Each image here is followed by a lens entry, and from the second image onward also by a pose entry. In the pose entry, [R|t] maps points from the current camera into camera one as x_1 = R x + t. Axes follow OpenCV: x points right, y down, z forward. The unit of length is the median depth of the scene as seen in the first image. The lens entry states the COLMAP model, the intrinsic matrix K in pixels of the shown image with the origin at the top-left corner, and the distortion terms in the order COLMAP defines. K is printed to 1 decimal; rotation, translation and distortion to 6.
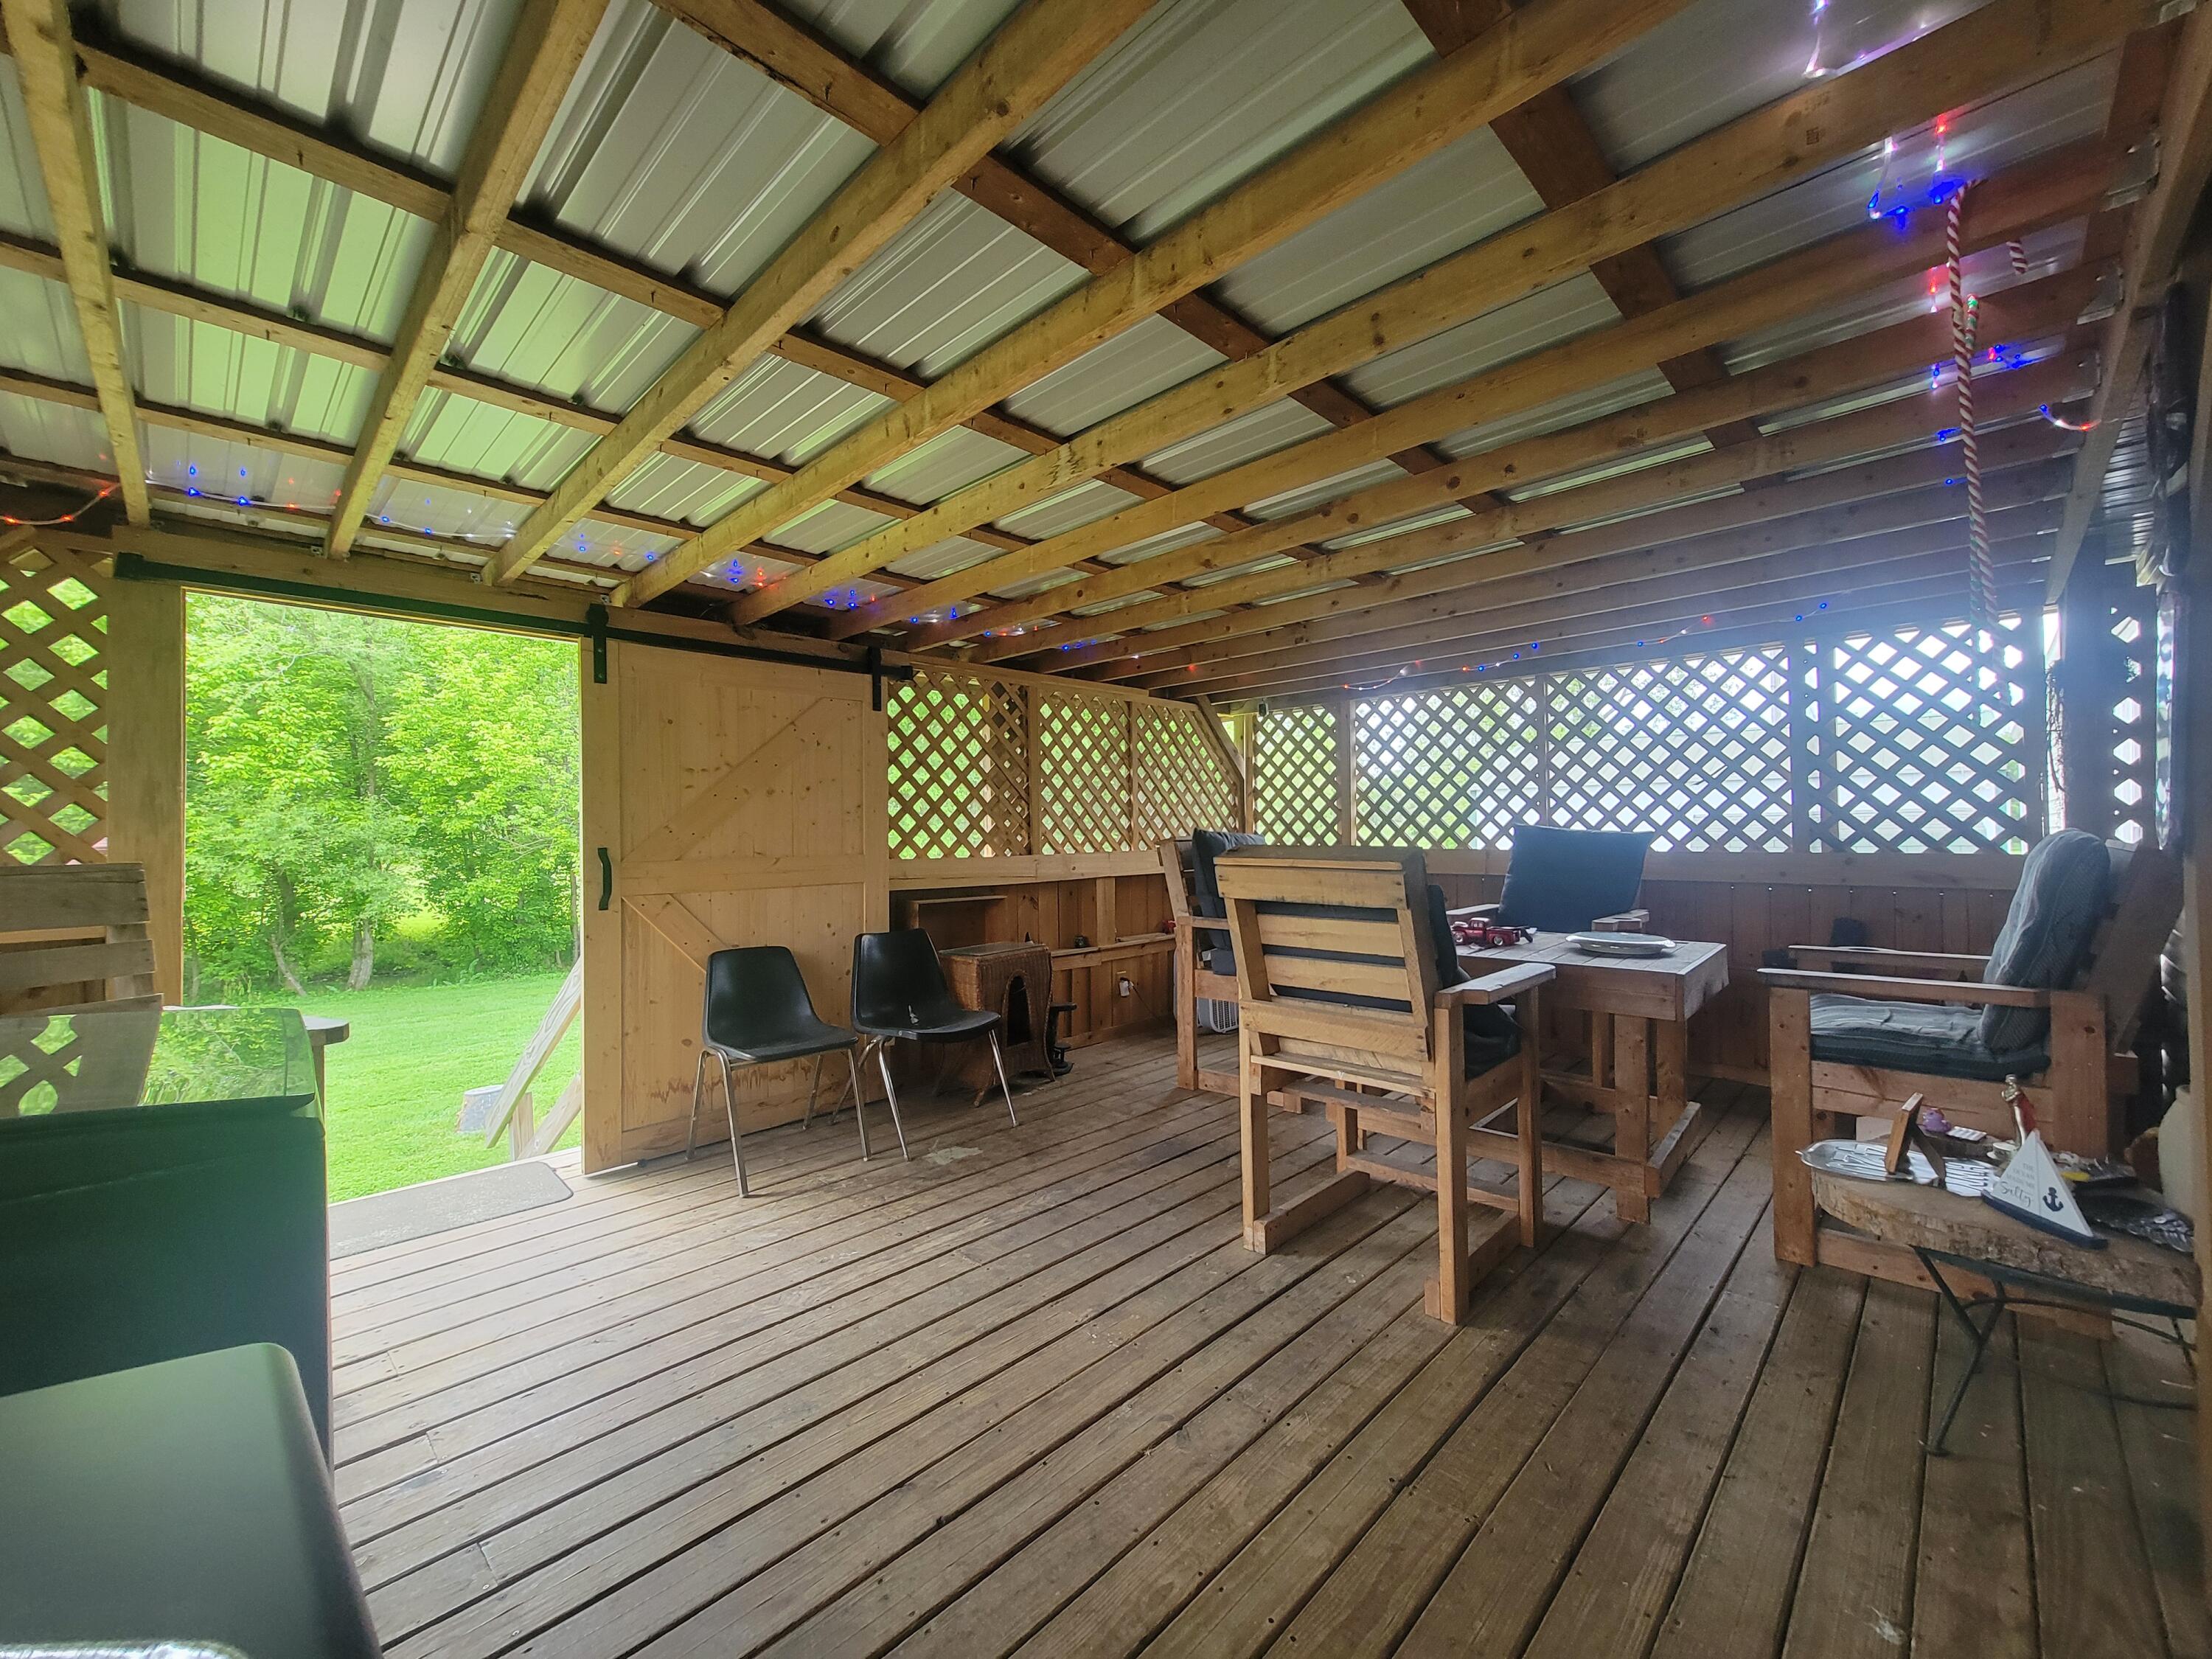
lens RADIAL K [[902.3, 0, 1122.1], [0, 902.3, 815.6], [0, 0, 1]] dist [-0.007385, 0.001861]
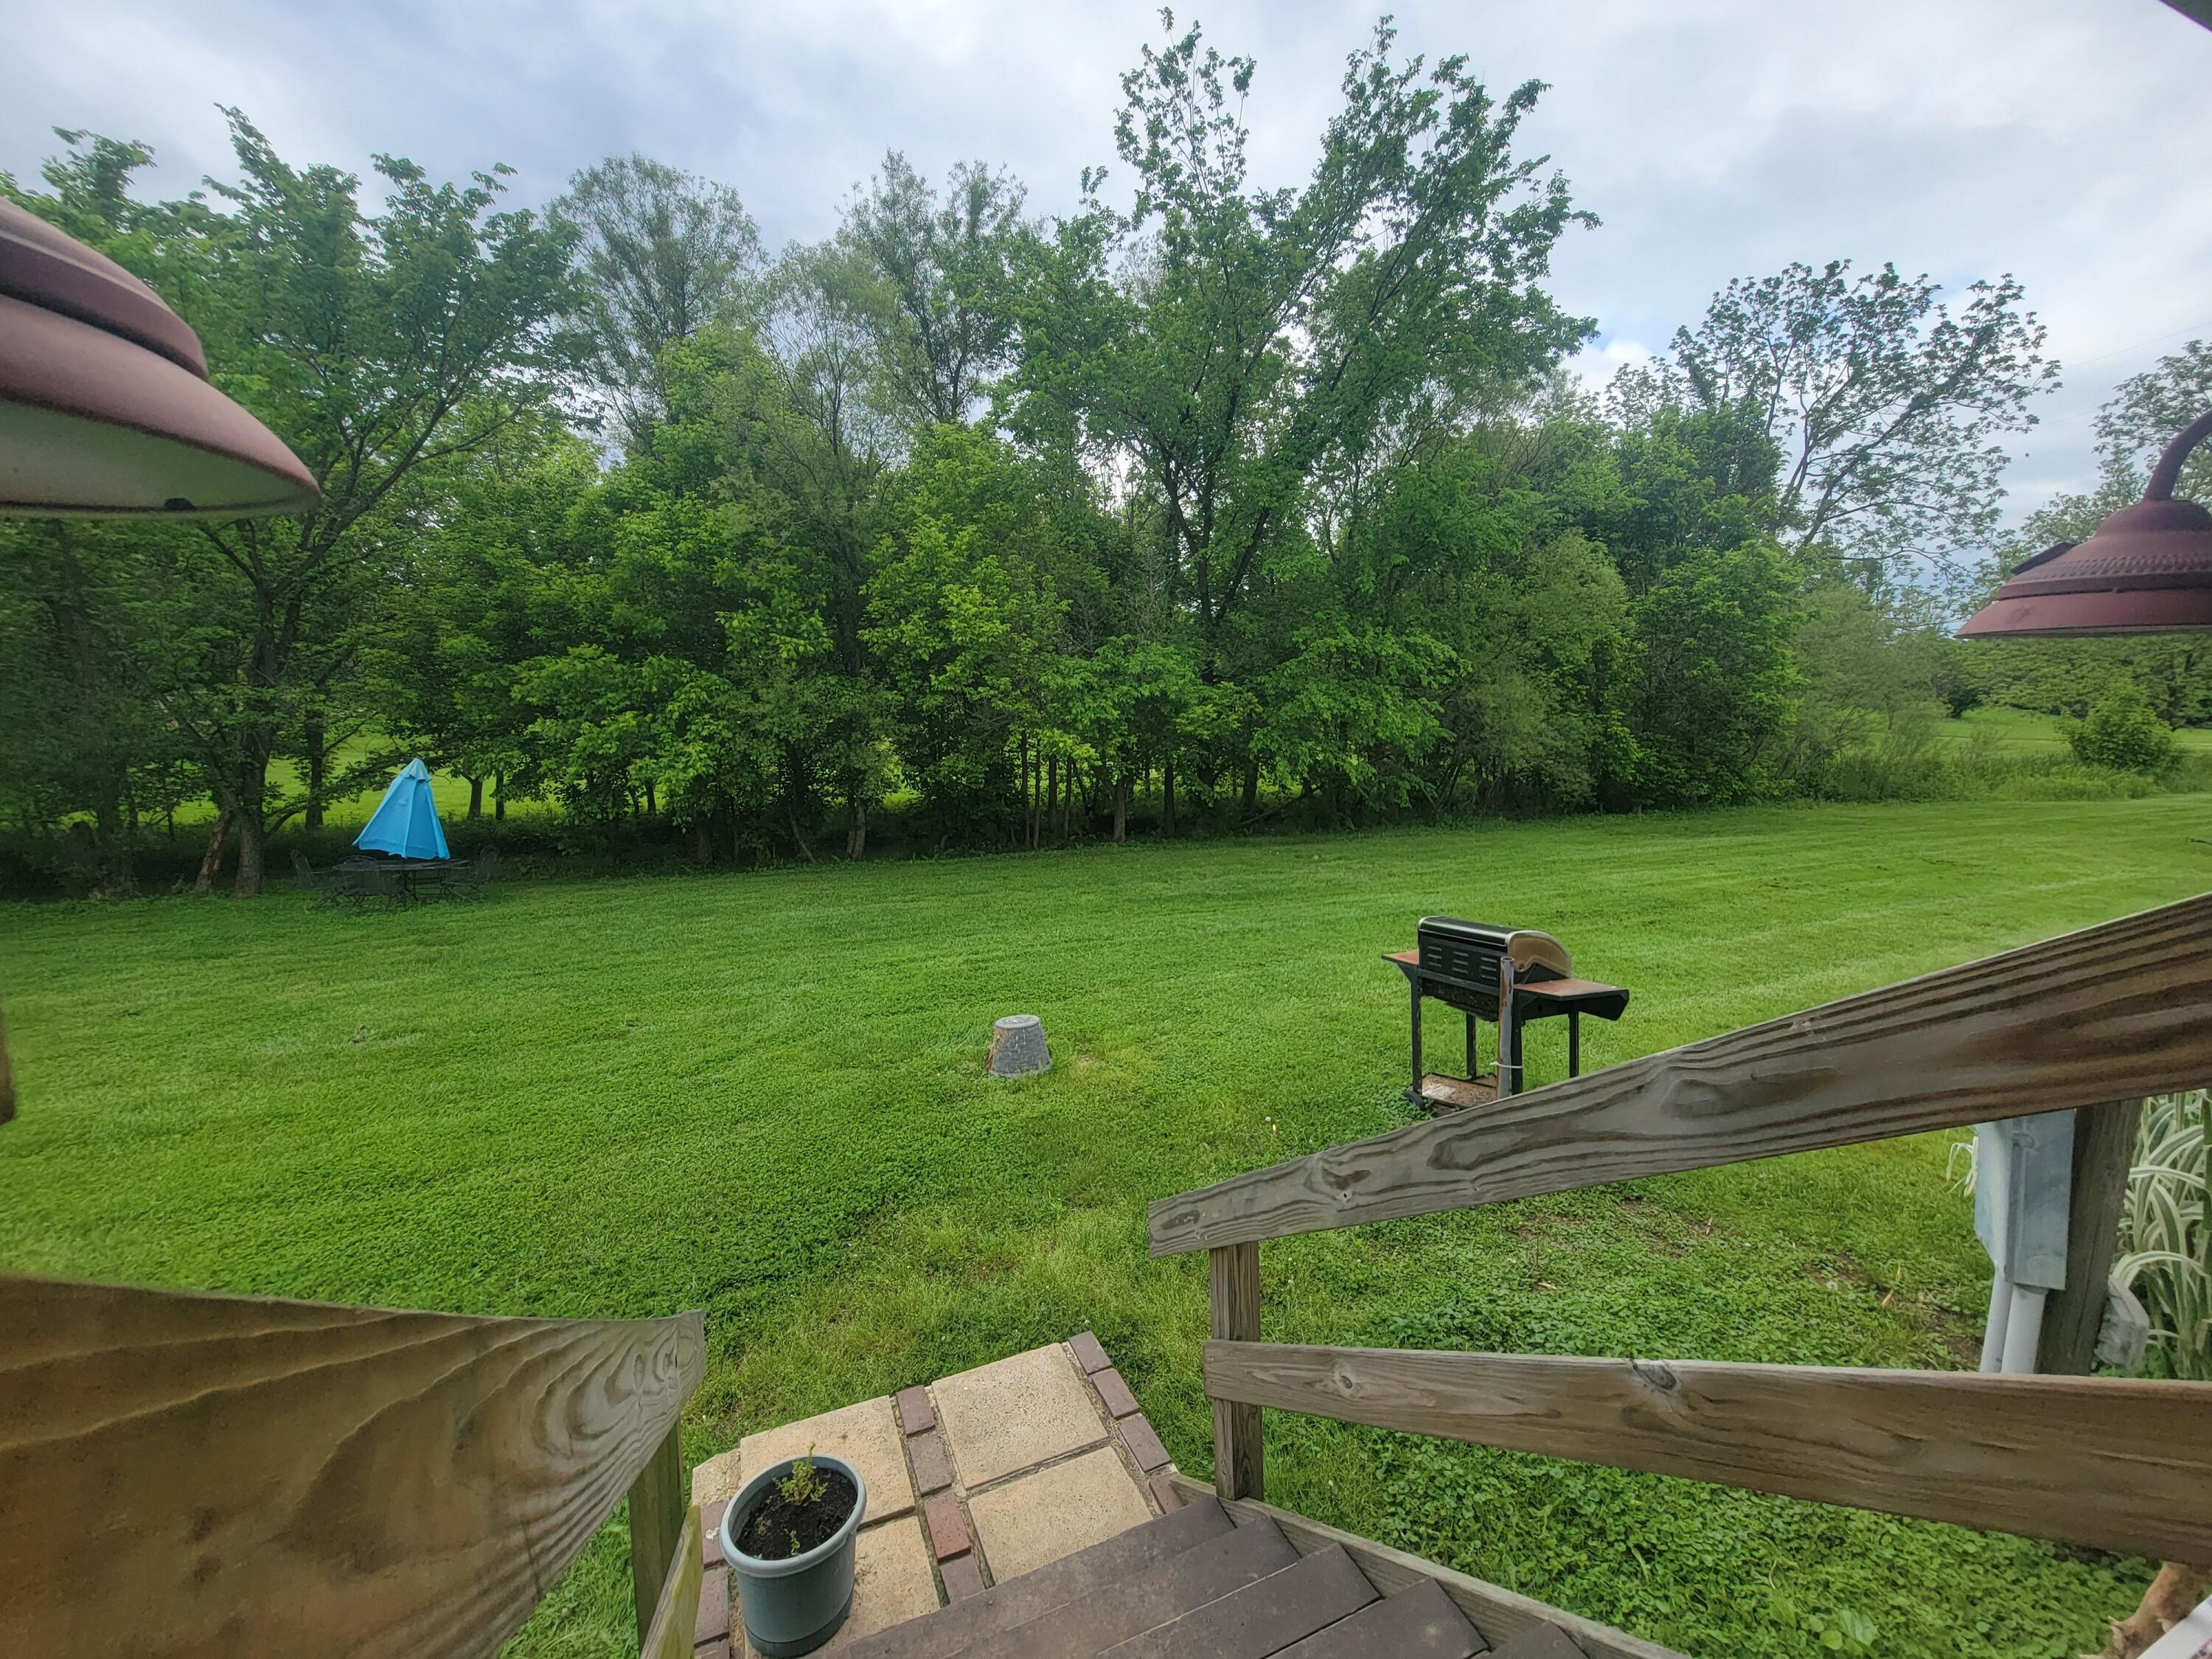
lens RADIAL K [[902.3, 0, 1110.2], [0, 902.3, 821.6], [0, 0, 1]] dist [-0.007385, 0.001861]
pose [[0.917684, 0.041587, -0.395128, -0.178521], [0.012678, 0.990935, 0.133741, 0.013421], [0.397108, -0.127741, 0.908839, 0.182450]]
